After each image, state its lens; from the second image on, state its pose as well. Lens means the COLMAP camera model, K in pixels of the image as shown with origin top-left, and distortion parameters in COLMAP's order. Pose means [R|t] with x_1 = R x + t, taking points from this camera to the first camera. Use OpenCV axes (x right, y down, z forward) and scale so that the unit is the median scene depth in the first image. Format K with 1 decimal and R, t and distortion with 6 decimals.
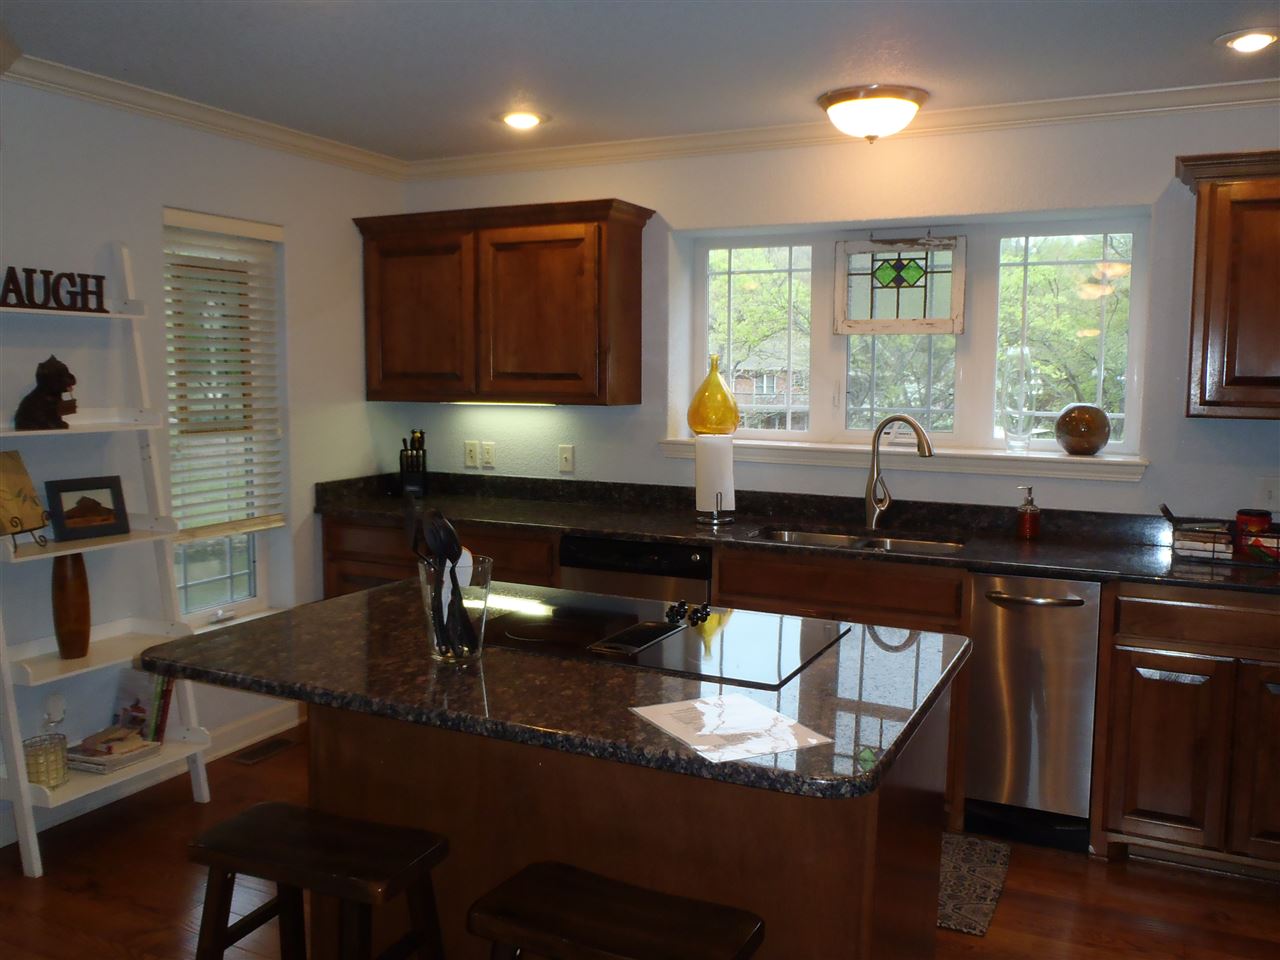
lens RADIAL K [[1075.4, 0, 639.8], [0, 1075.4, 482.7], [0, 0, 1]] dist [-0.002276, -0.003966]
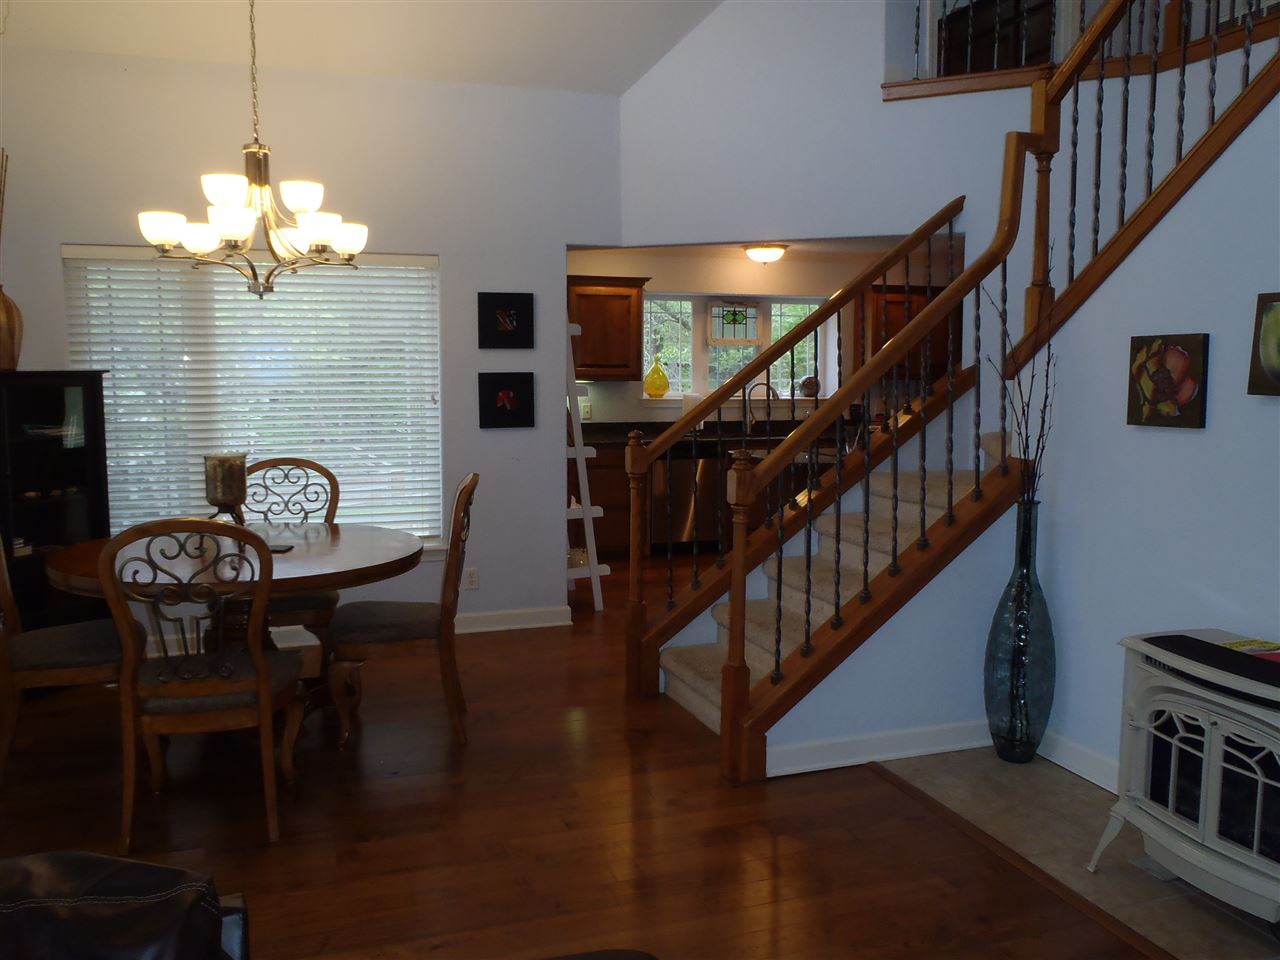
lens RADIAL K [[1075.4, 0, 639.8], [0, 1075.4, 479.3], [0, 0, 1]] dist [-0.002276, -0.003966]
pose [[0.717047, -0.078100, 0.692635, -1.416317], [0.072980, 0.996653, 0.036829, 0.035787], [-0.693193, 0.024140, 0.720347, -0.415512]]
